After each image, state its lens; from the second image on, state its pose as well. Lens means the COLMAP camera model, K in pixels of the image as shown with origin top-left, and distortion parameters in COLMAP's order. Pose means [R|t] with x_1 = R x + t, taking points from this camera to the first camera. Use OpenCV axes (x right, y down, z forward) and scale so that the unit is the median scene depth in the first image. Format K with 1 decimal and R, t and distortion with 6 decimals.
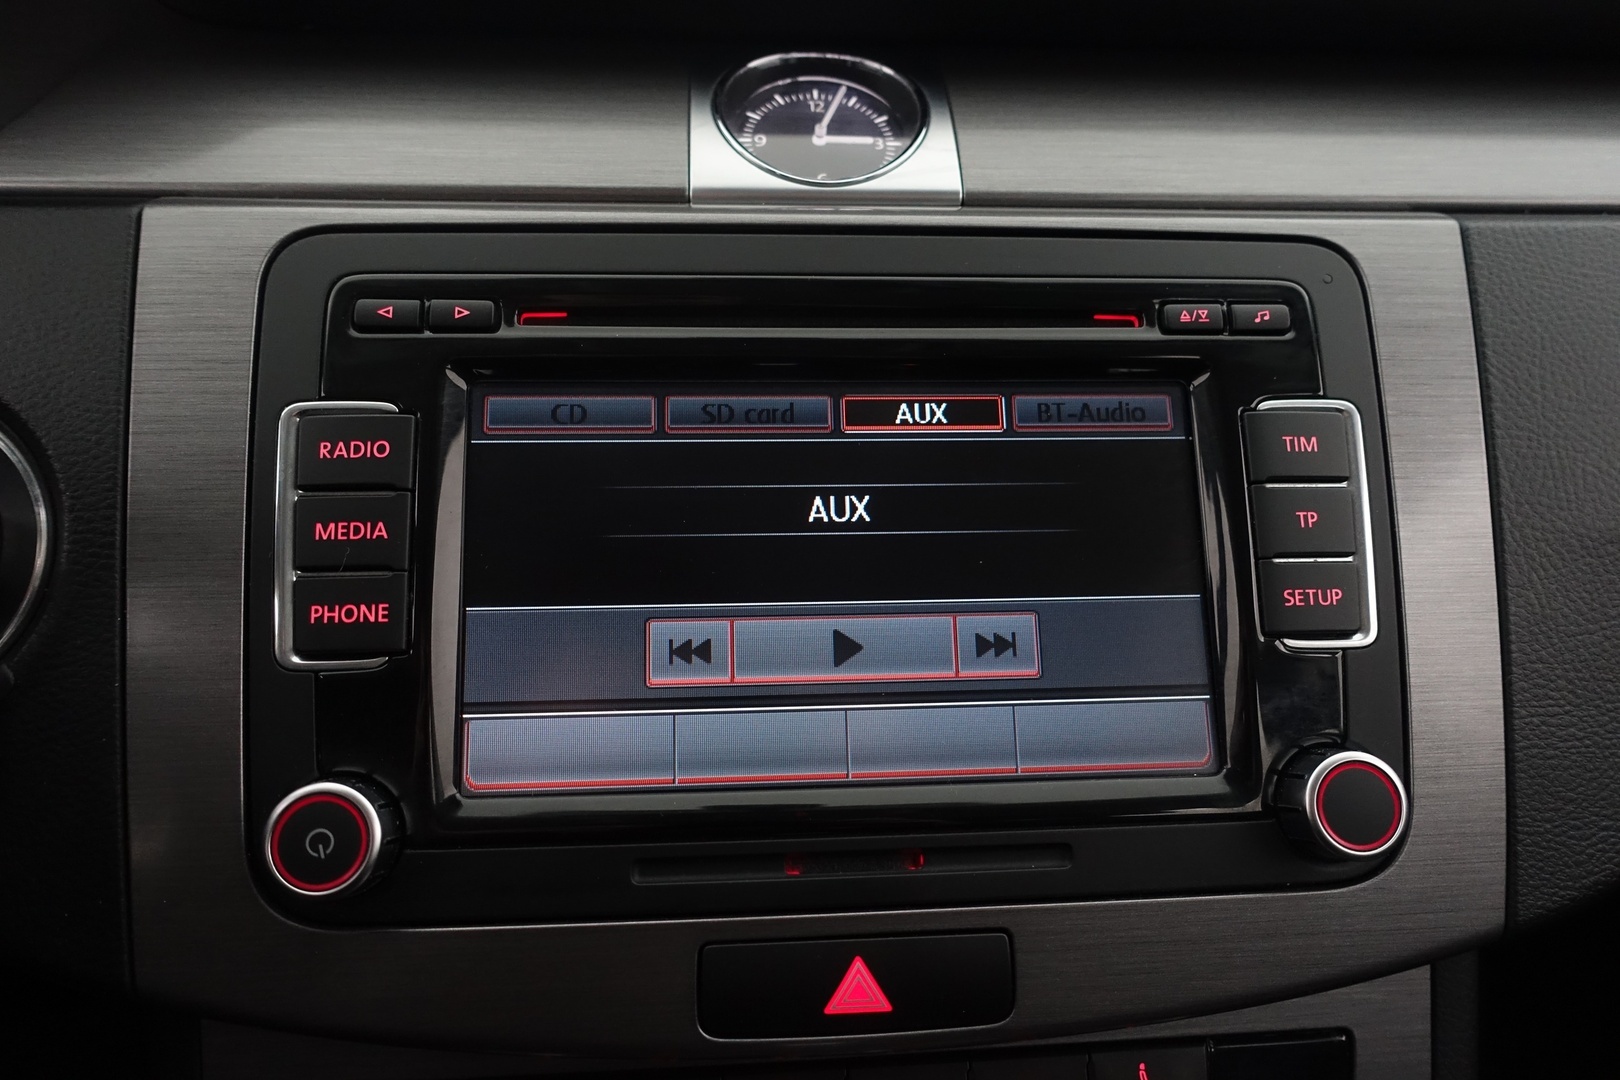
lens RADIAL K [[1092.6, 0, 814.4], [0, 1092.6, 554.3], [0, 0, 1]] dist [-0.014585, 0.011104]
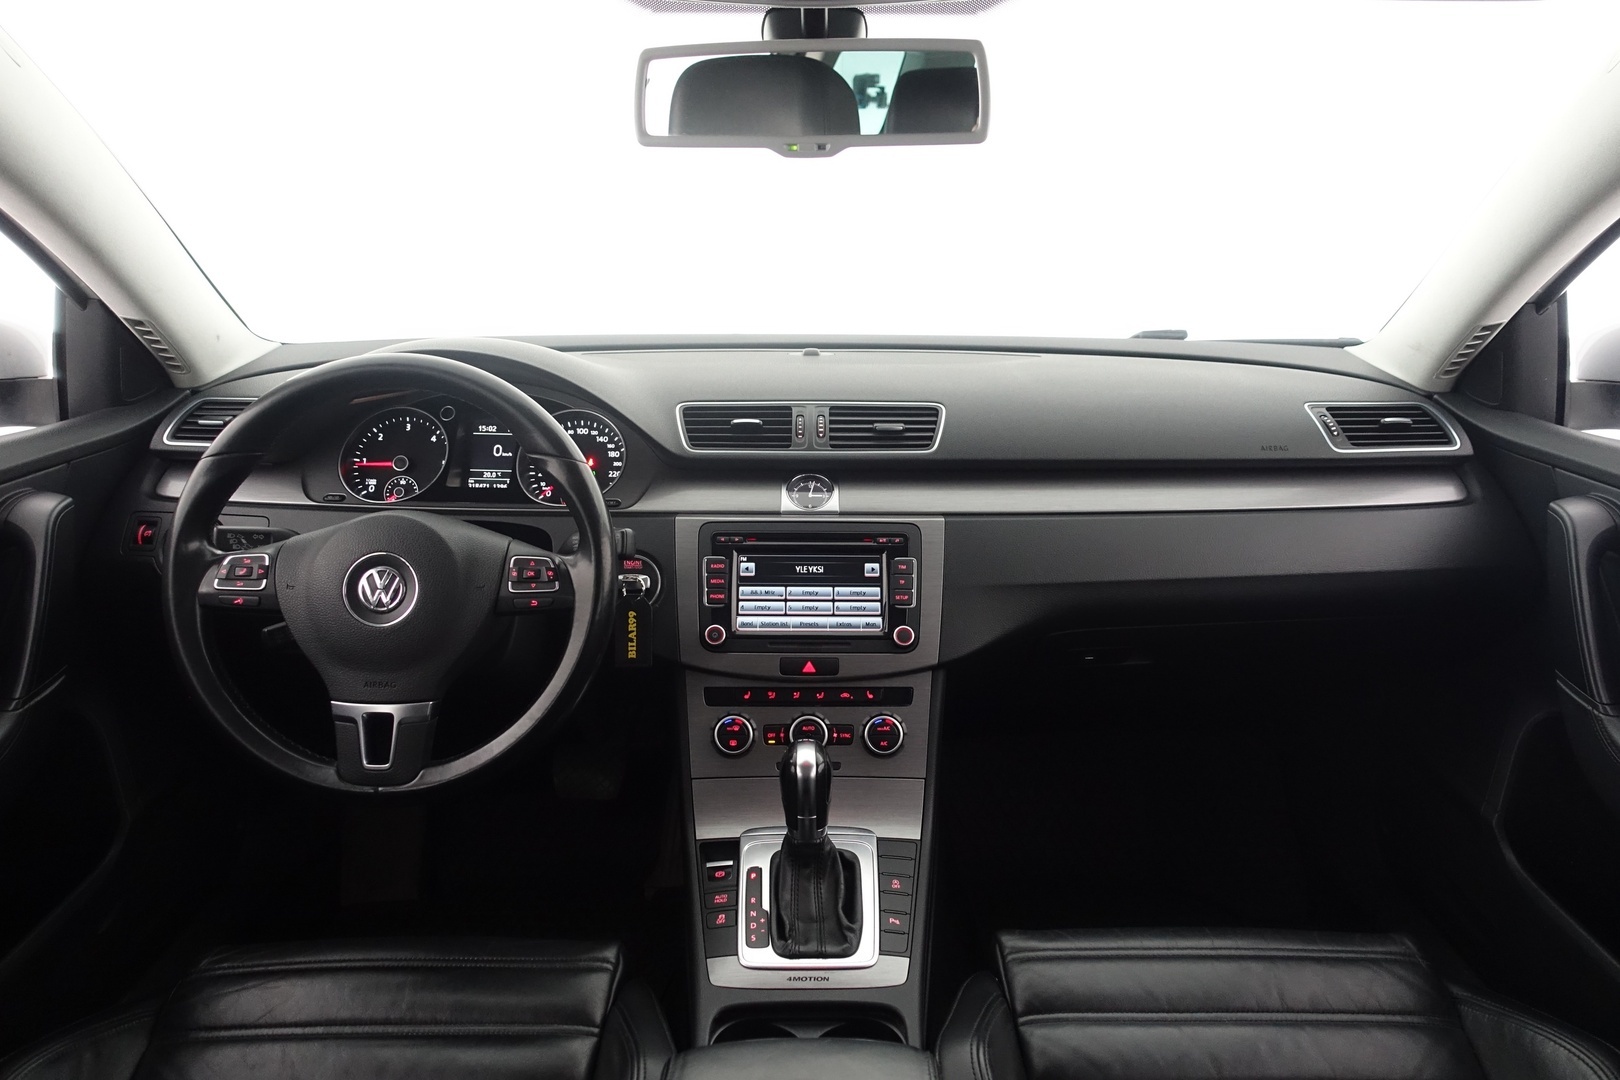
lens RADIAL K [[1092.6, 0, 803.7], [0, 1092.6, 546.4], [0, 0, 1]] dist [-0.014585, 0.011104]
pose [[0.995876, 0.012525, -0.089861, 0.446513], [-0.017765, 0.998173, -0.057747, 0.102169], [0.088974, 0.059105, 0.994279, -4.011426]]
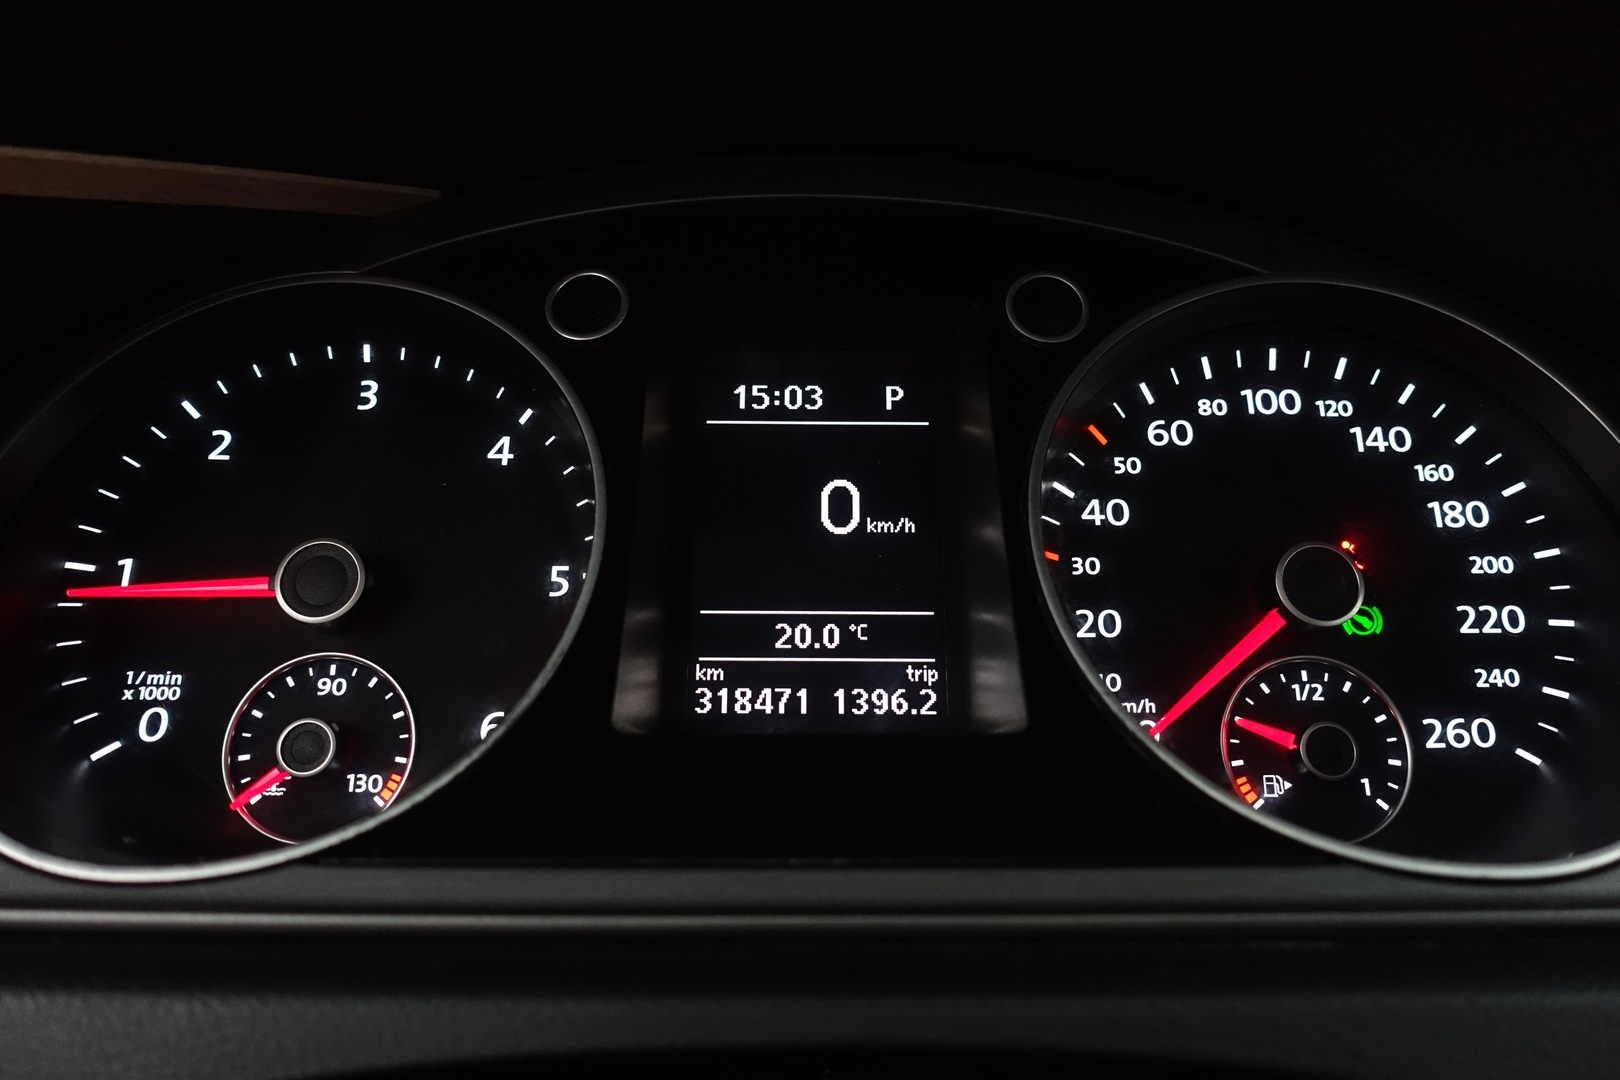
lens RADIAL K [[1092.6, 0, 807.5], [0, 1092.6, 530.1], [0, 0, 1]] dist [-0.014585, 0.011104]
pose [[0.998231, -0.012633, -0.058097, -1.564474], [0.003113, 0.986931, -0.161111, -0.479577], [0.059373, 0.160645, 0.985225, 0.266023]]
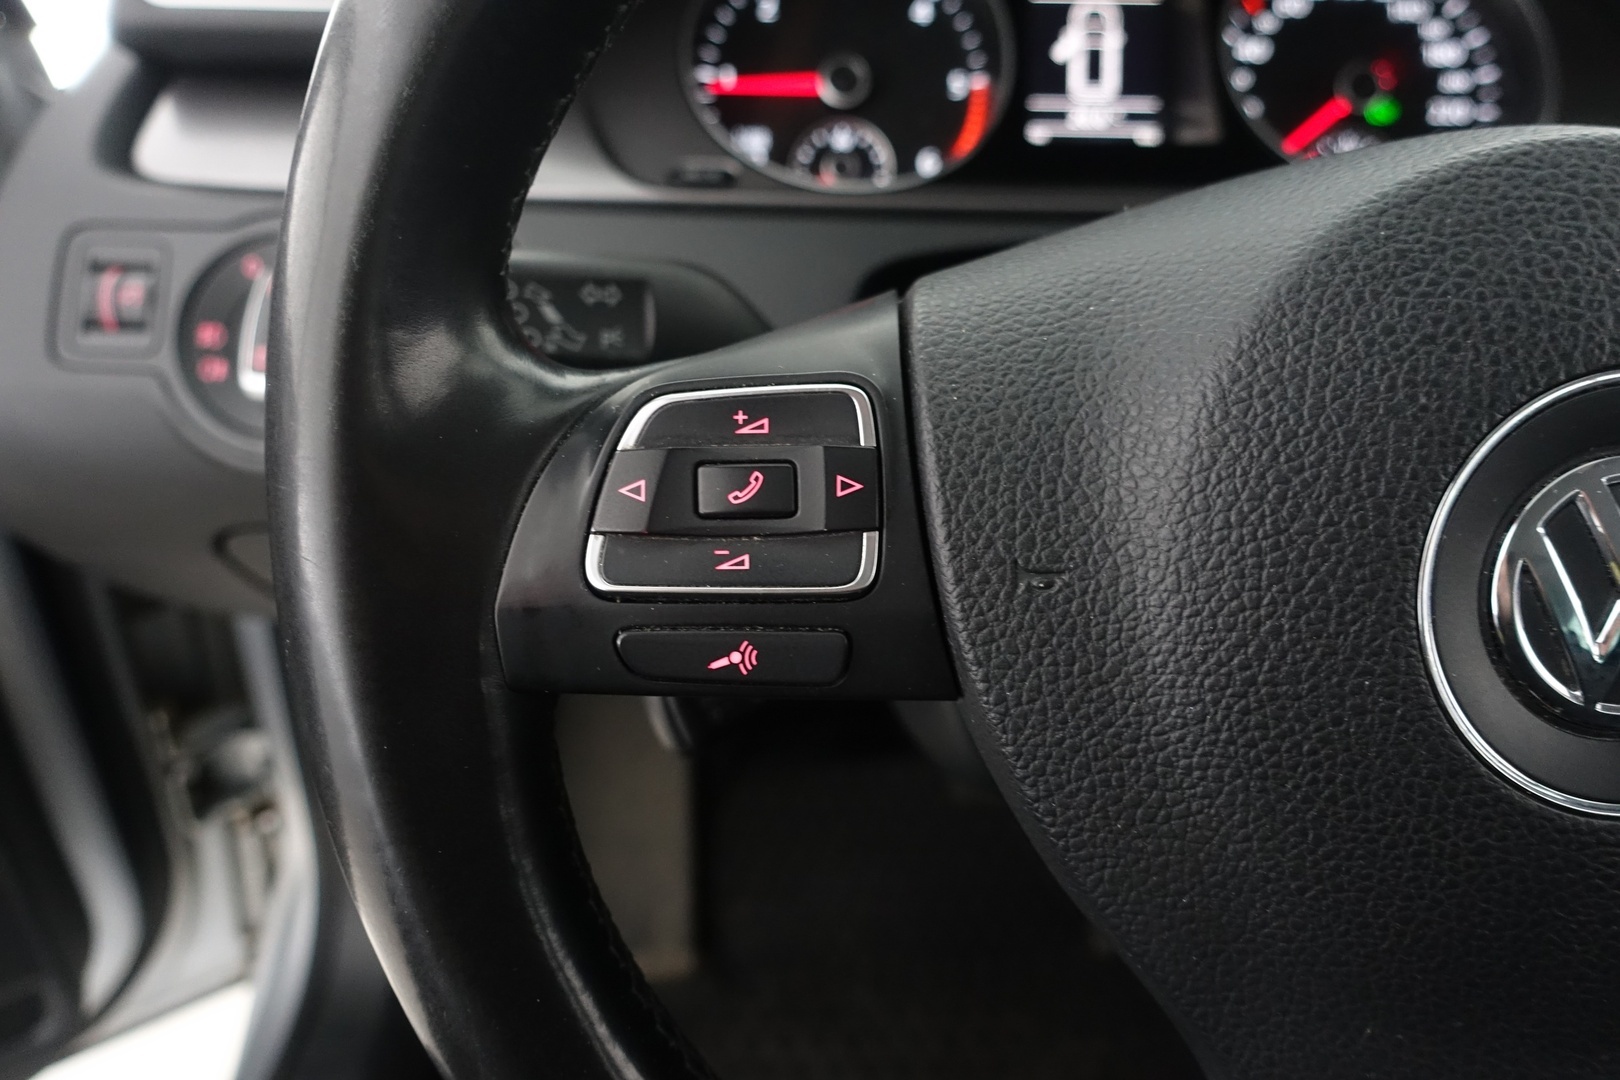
lens RADIAL K [[1092.6, 0, 808.5], [0, 1092.6, 527.9], [0, 0, 1]] dist [-0.014585, 0.011104]
pose [[0.997694, 0.012082, -0.066785, -1.982306], [-0.003332, 0.991559, 0.129614, -0.073107], [0.067788, -0.129092, 0.989313, -0.753024]]
